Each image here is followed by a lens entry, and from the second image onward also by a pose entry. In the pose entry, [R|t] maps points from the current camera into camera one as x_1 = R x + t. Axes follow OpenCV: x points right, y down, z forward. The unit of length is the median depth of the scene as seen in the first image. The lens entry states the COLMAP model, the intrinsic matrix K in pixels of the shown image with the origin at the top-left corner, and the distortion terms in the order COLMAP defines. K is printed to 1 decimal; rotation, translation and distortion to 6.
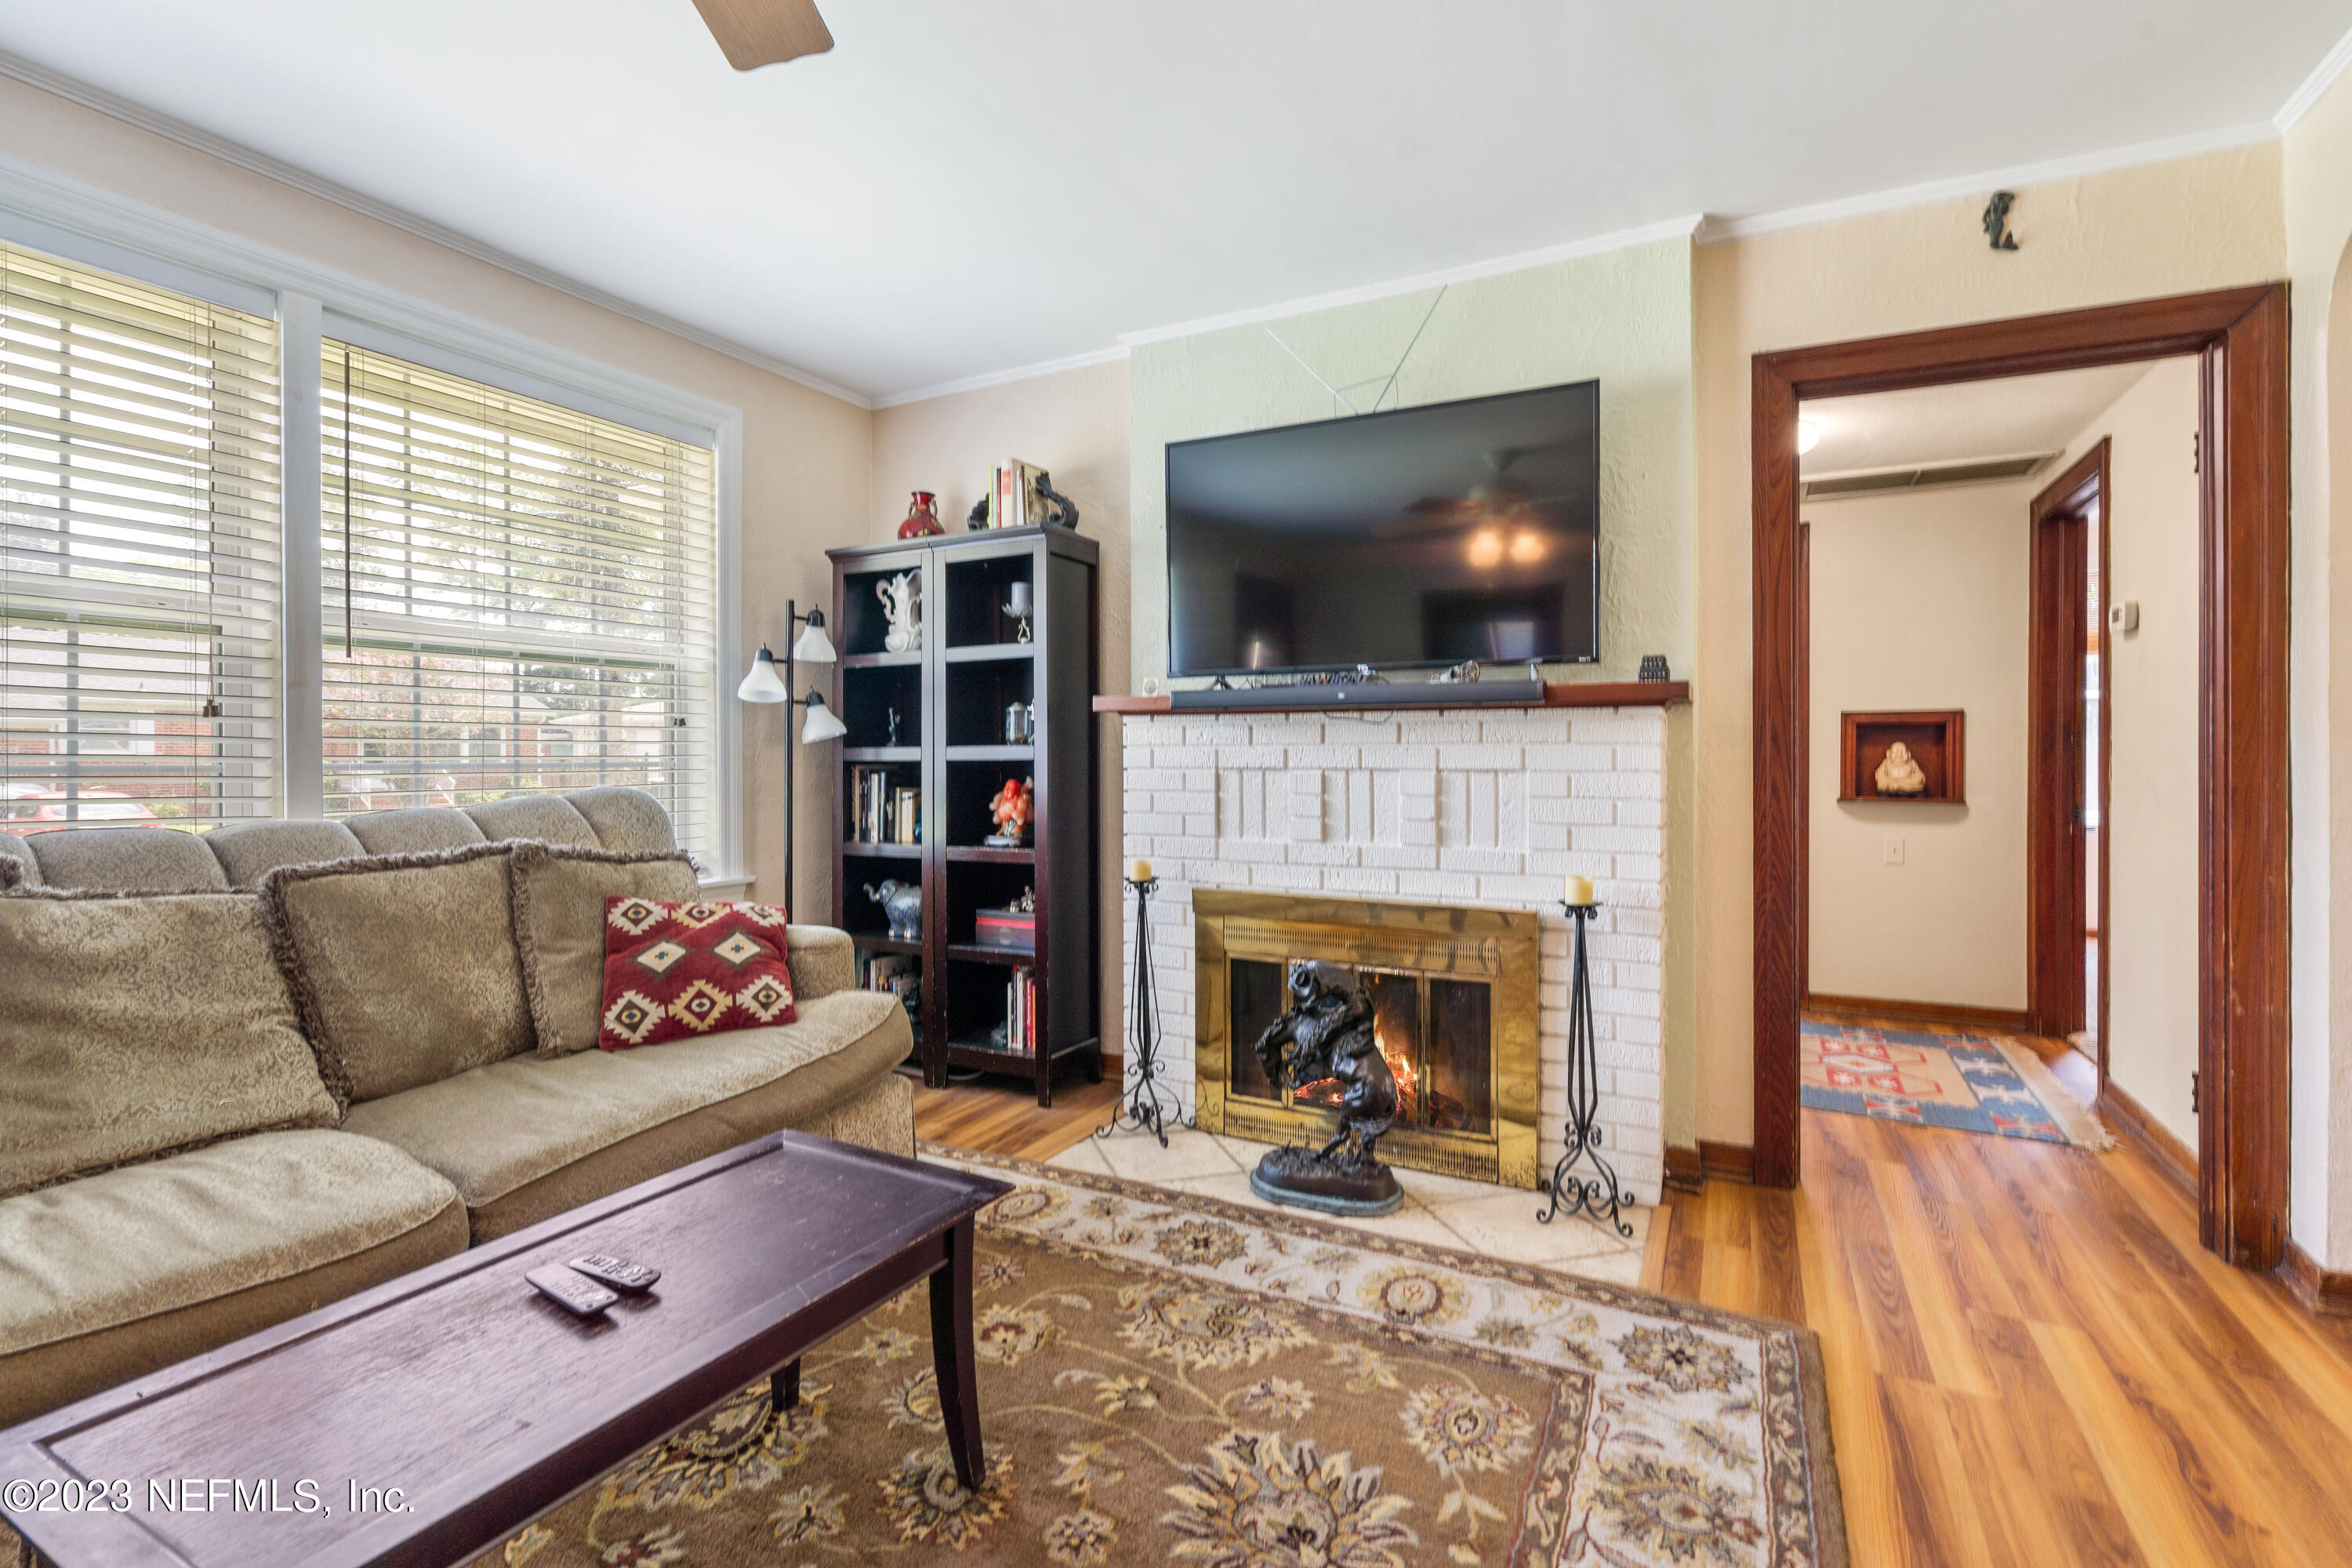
lens RADIAL K [[1093.1, 0, 1167.0], [0, 1093.1, 748.9], [0, 0, 1]] dist [0.010133, 0.000502]
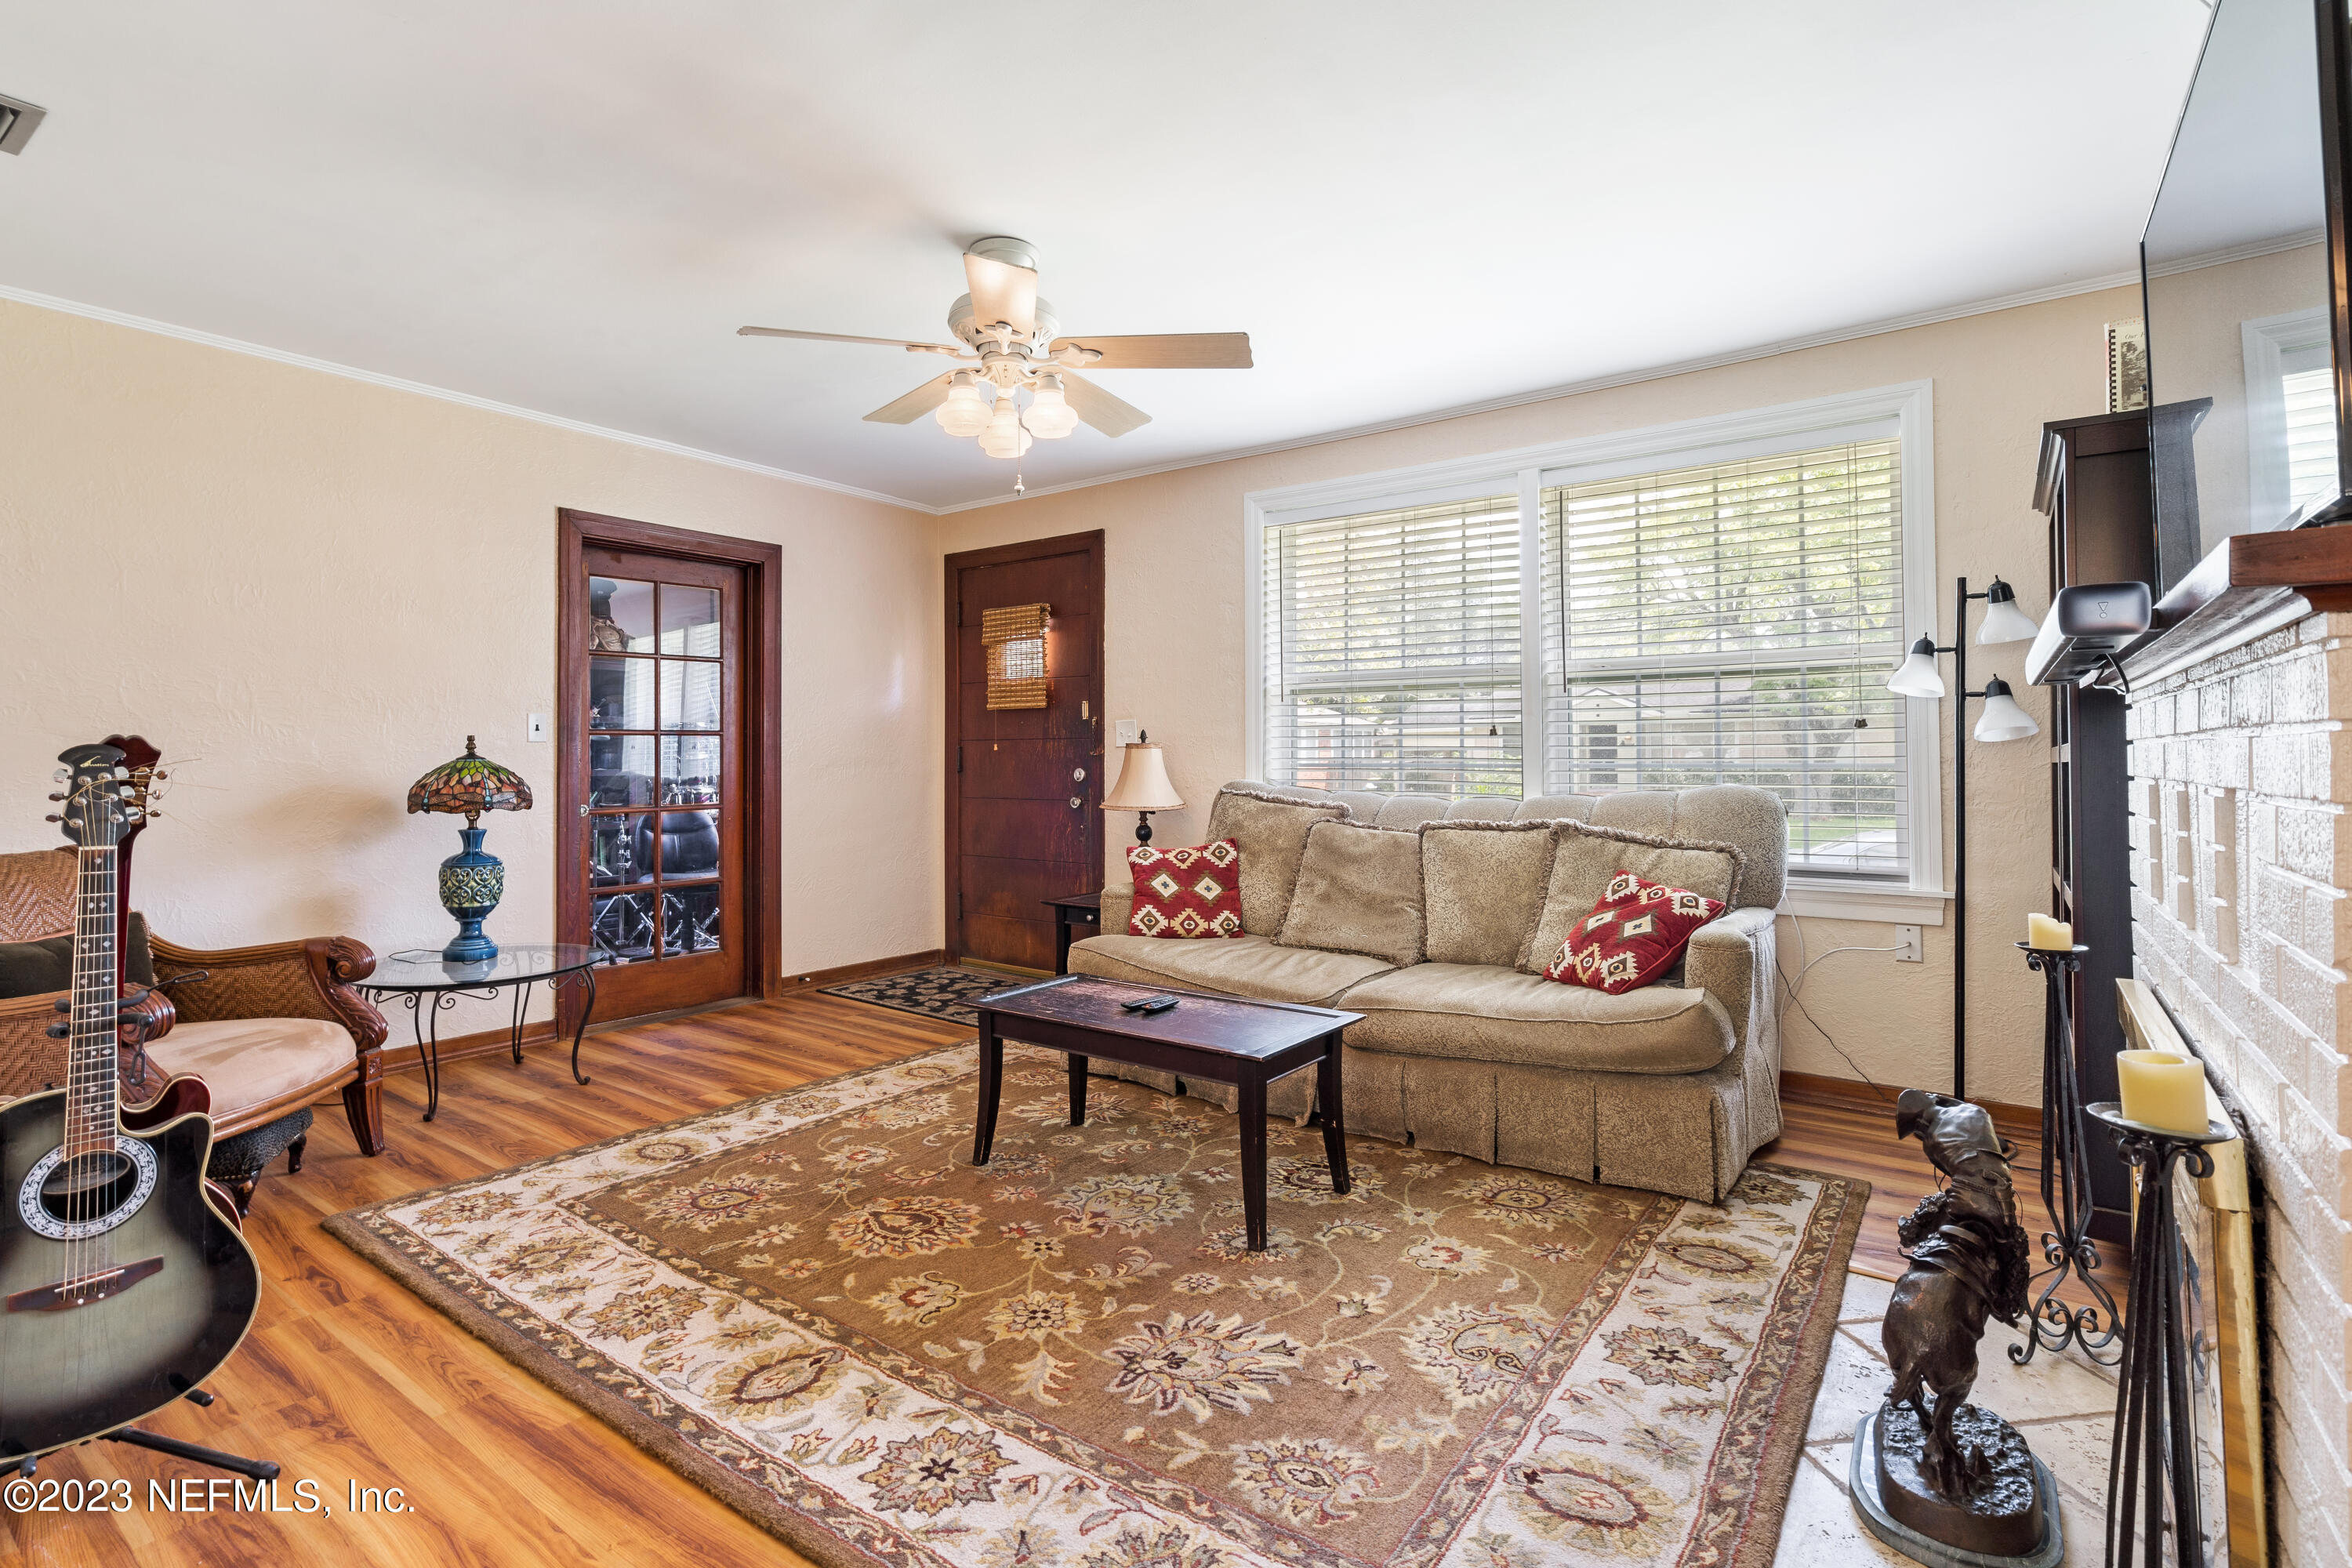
lens RADIAL K [[1098.1, 0, 1178.2], [0, 1098.1, 739.2], [0, 0, 1]] dist [-0.000882, -0.000359]
pose [[-0.145243, -0.020929, -0.989175, 0.849413], [0.006295, 0.999736, -0.022077, 0.009575], [0.989376, -0.009433, -0.145073, 0.722889]]
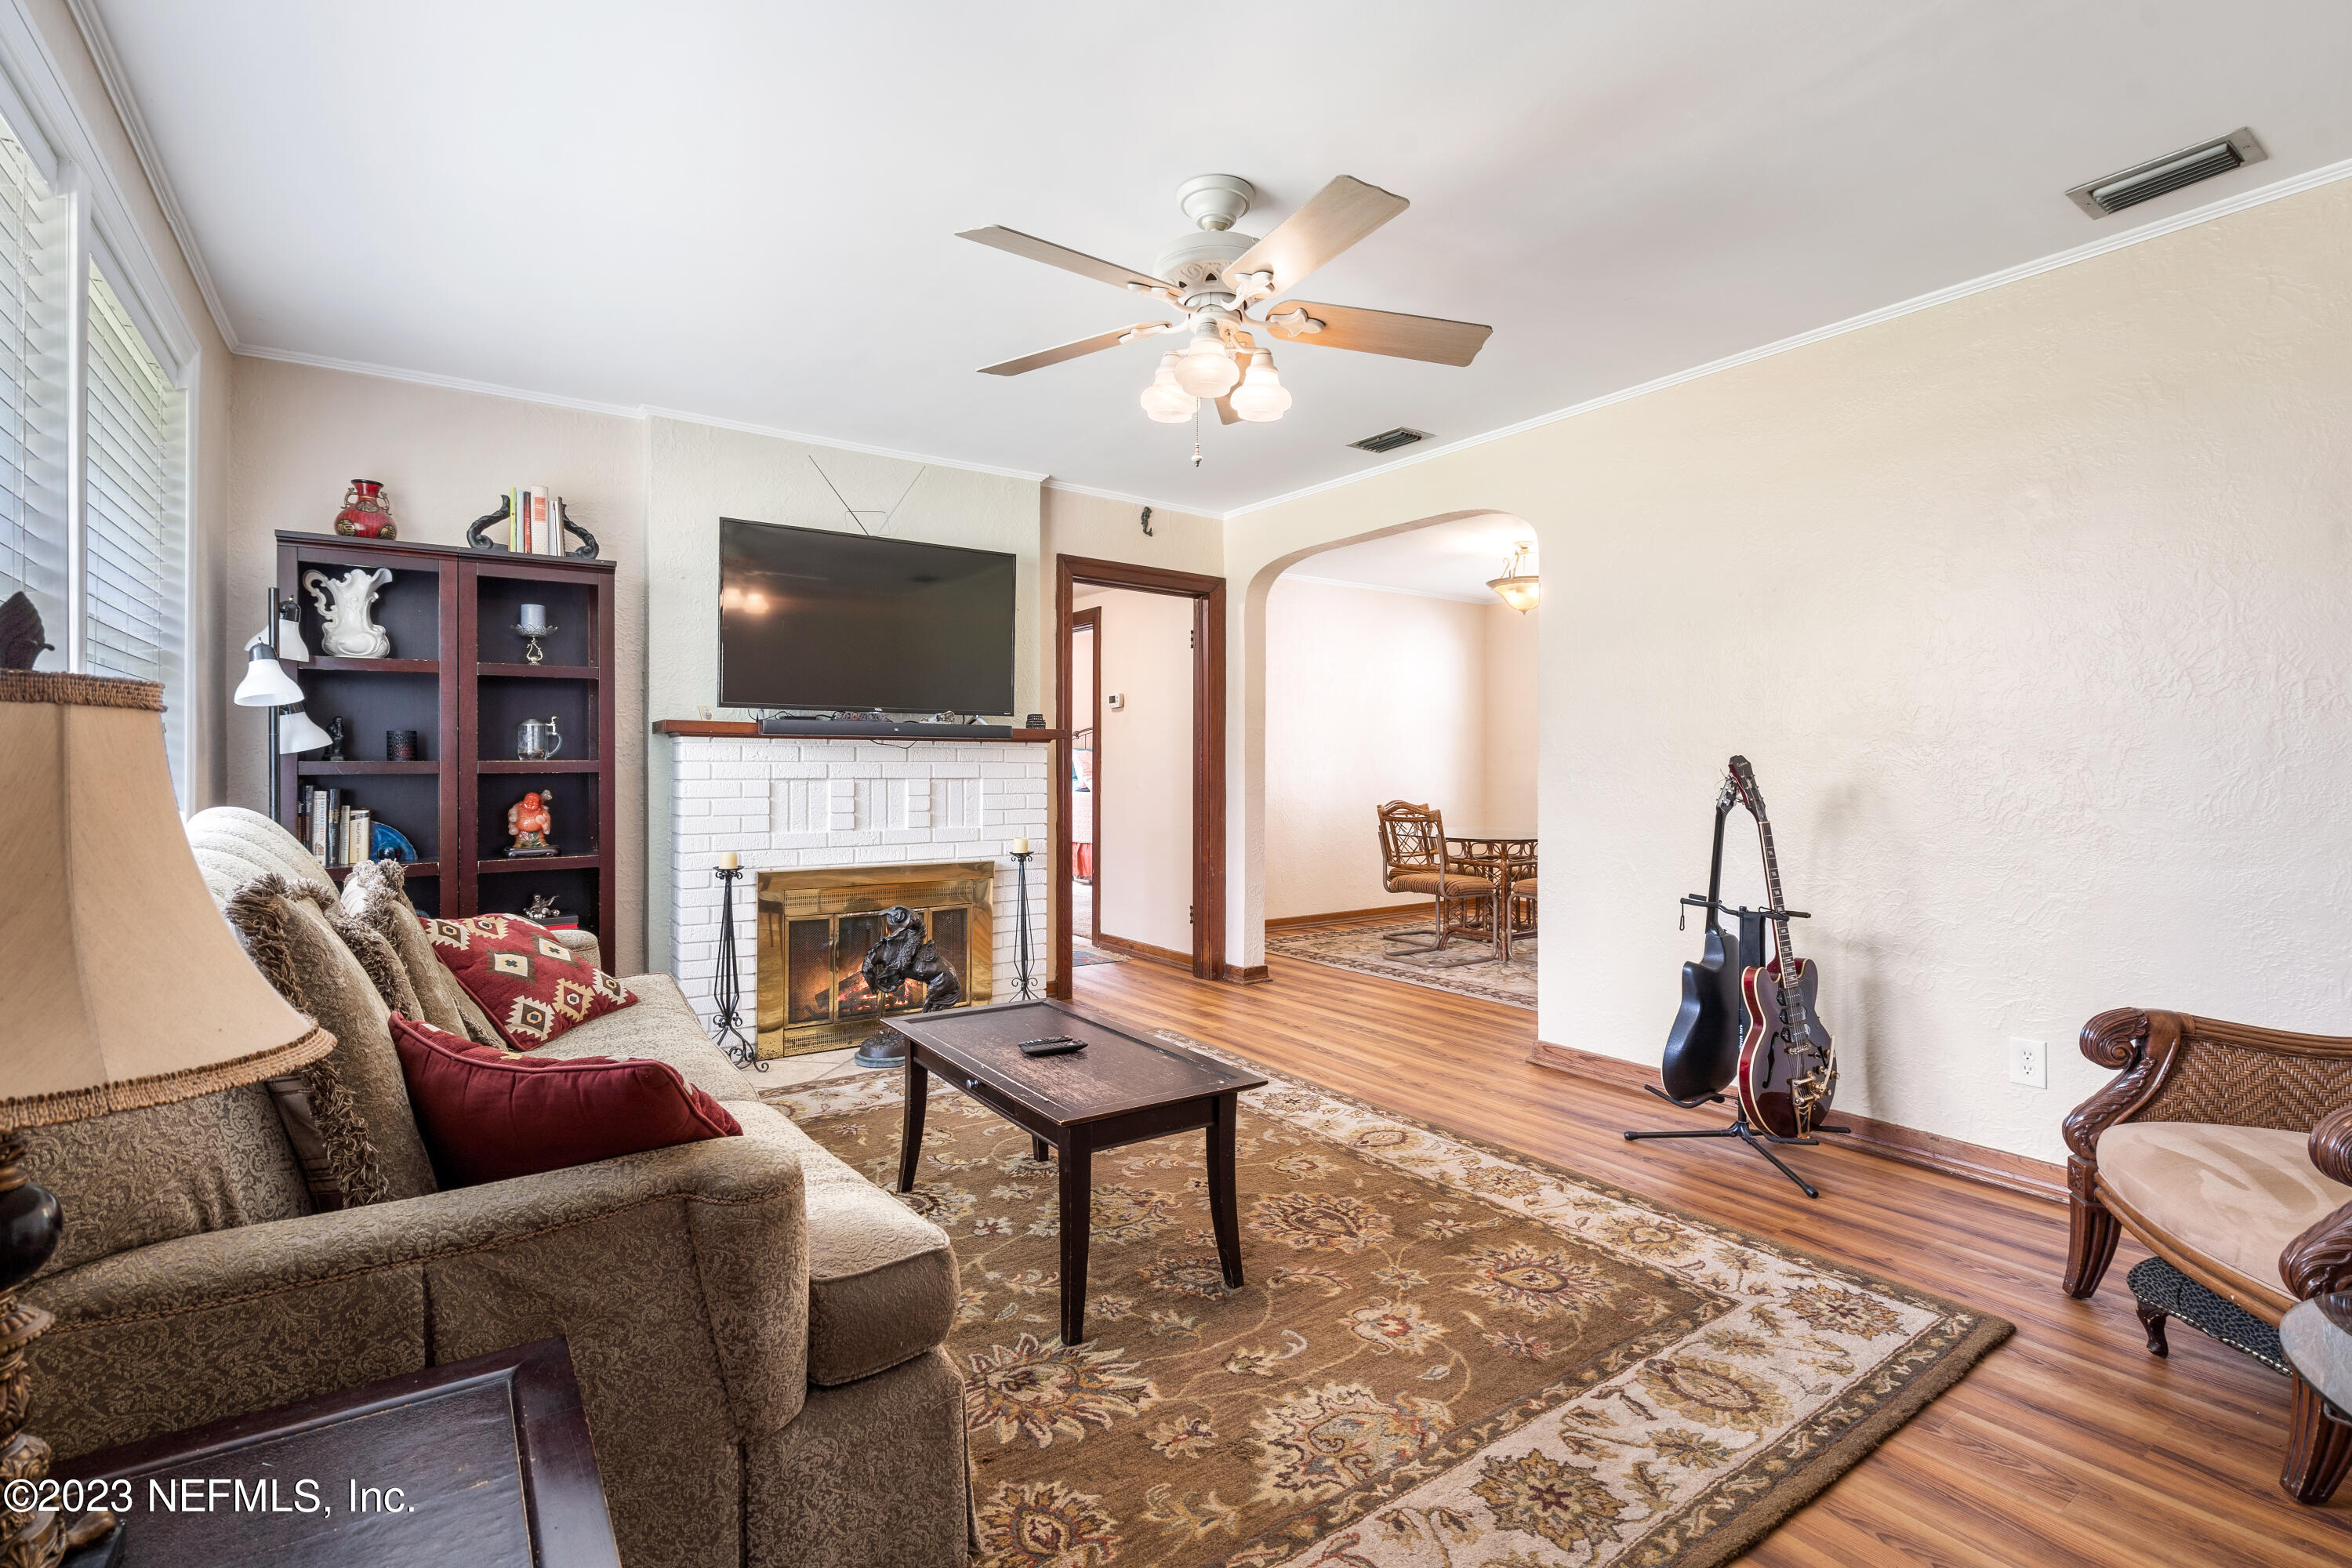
lens RADIAL K [[1084.9, 0, 1190.9], [0, 1084.9, 767.0], [0, 0, 1]] dist [0.000617, 0.000405]
pose [[0.445945, 0.000735, 0.895060, -1.107143], [-0.004202, 0.999990, 0.001272, -0.000427], [-0.895051, -0.004328, 0.445944, -0.026812]]
